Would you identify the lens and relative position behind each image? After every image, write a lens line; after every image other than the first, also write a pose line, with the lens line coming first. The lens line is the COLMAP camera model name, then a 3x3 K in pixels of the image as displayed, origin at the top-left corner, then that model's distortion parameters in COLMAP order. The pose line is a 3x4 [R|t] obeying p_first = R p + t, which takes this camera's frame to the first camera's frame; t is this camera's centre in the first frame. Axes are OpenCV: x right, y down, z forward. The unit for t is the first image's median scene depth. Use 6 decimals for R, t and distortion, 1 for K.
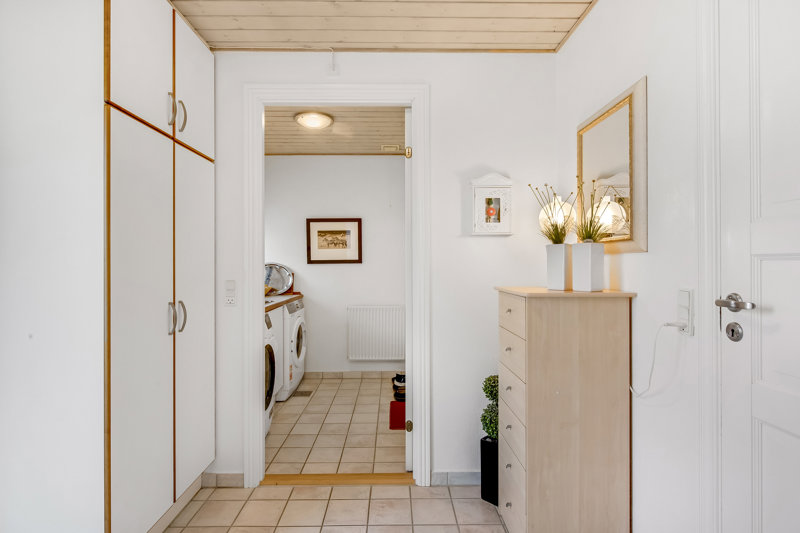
lens RADIAL K [[407.3, 0, 399.0], [0, 407.3, 259.0], [0, 0, 1]] dist [0.016762, 0.000453]
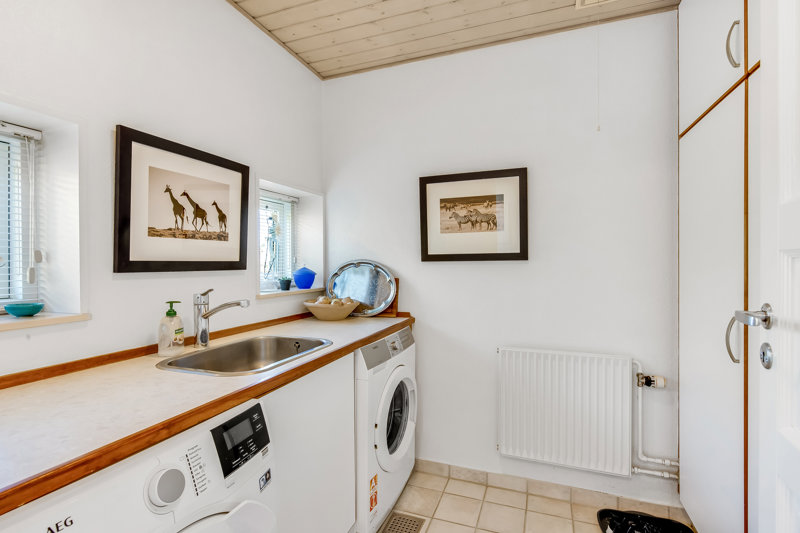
lens RADIAL K [[384.5, 0, 400.3], [0, 384.5, 260.9], [0, 0, 1]] dist [0.000571, 0.000063]
pose [[0.929054, 0.002907, -0.369933, -0.062548], [0.000786, 0.999951, 0.009833, 0.006342], [0.369944, -0.009426, 0.929006, 0.516378]]
